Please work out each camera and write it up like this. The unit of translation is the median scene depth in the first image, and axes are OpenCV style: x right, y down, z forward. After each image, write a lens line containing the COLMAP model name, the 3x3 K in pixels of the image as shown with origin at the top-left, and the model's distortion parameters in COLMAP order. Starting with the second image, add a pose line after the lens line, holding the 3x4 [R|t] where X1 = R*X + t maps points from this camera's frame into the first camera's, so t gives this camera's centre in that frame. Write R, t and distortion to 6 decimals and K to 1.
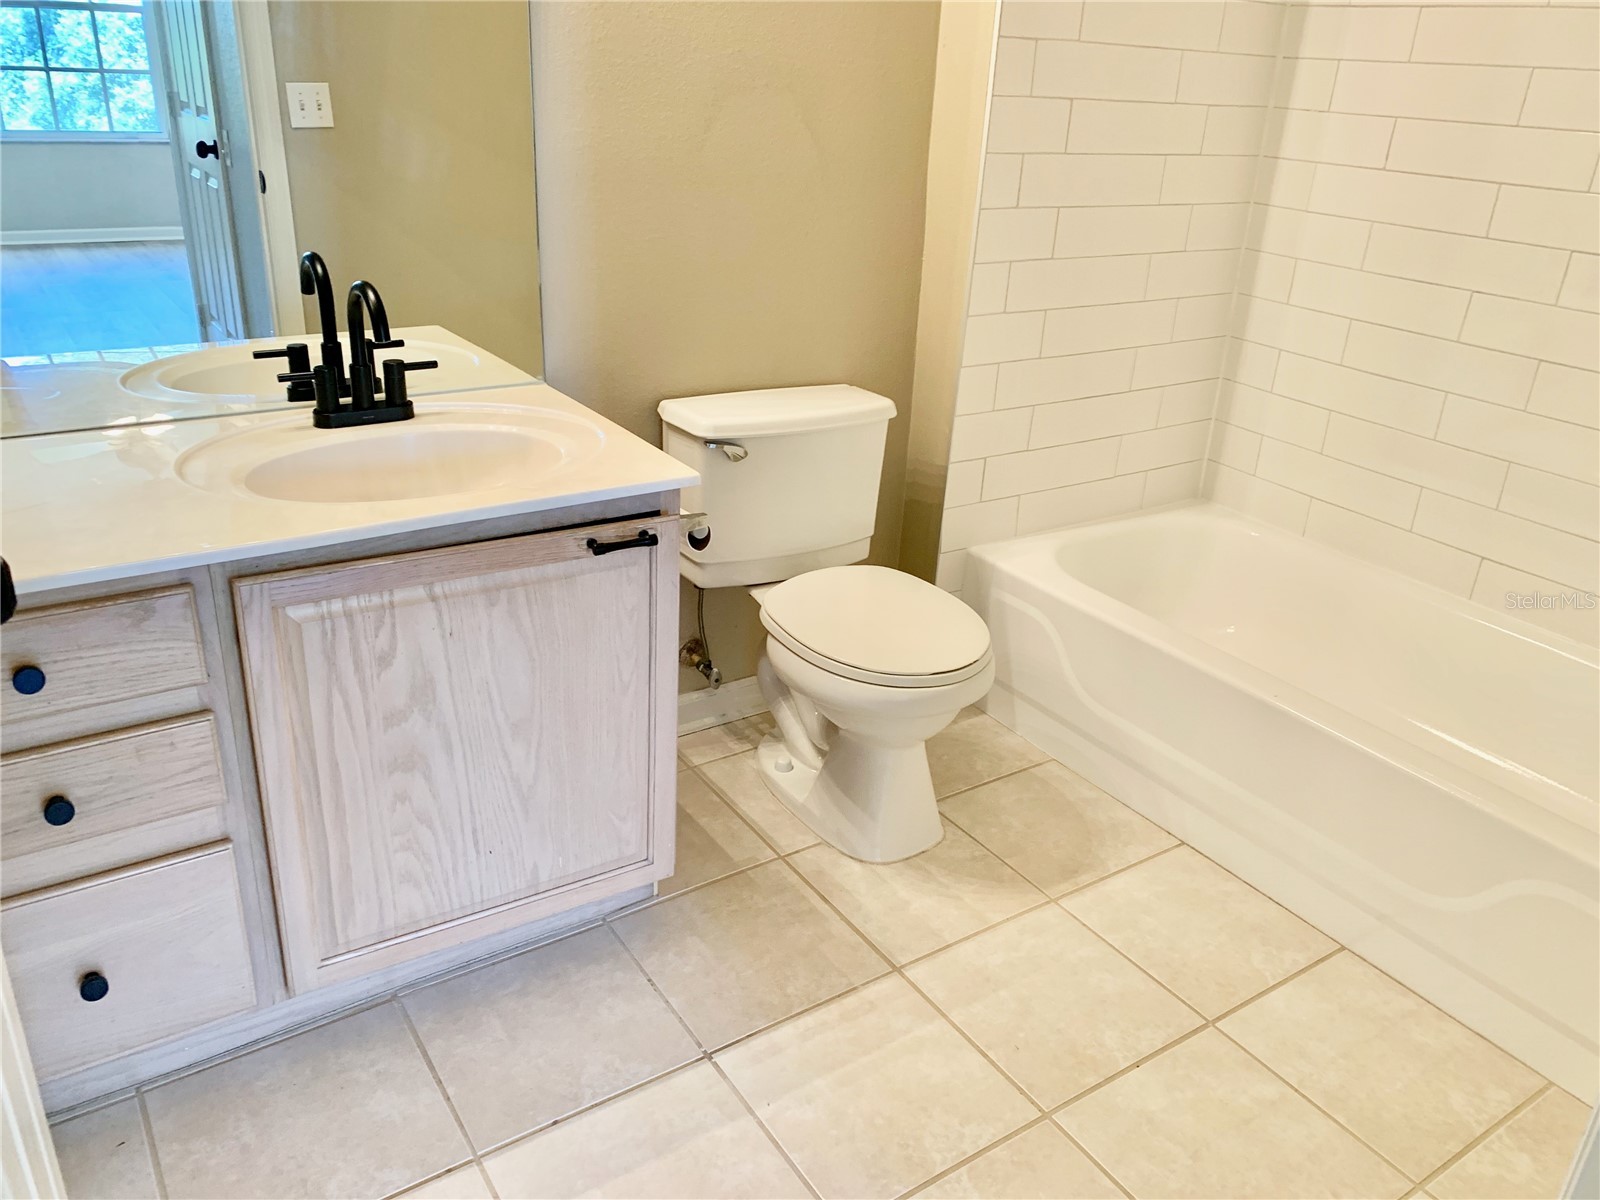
lens RADIAL K [[1249.3, 0, 800.0], [0, 1249.3, 600.0], [0, 0, 1]] dist [-0.003267, -0.017743]
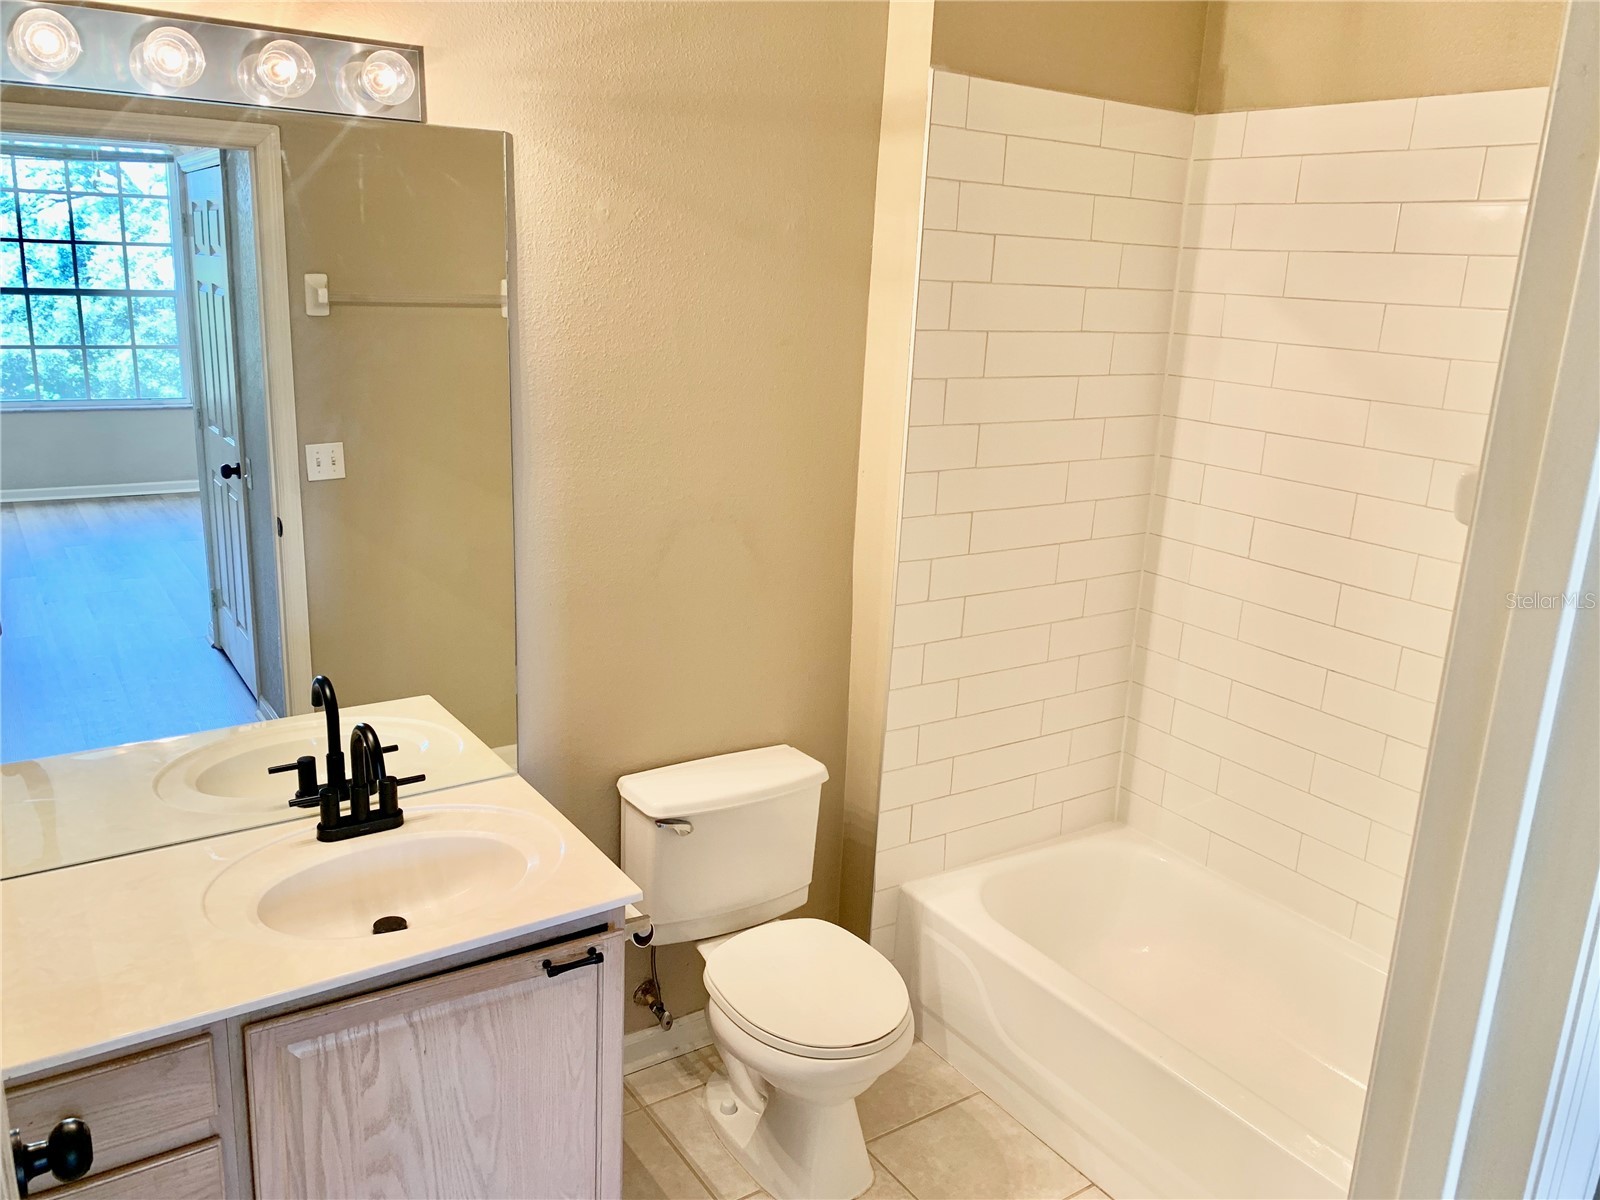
lens RADIAL K [[1231.7, 0, 775.5], [0, 1231.7, 599.2], [0, 0, 1]] dist [-0.009023, 0.005686]
pose [[0.999943, -0.008452, -0.006591, 0.042692], [0.007215, 0.985542, -0.169275, -0.134345], [0.007926, 0.169218, 0.985547, -0.145842]]
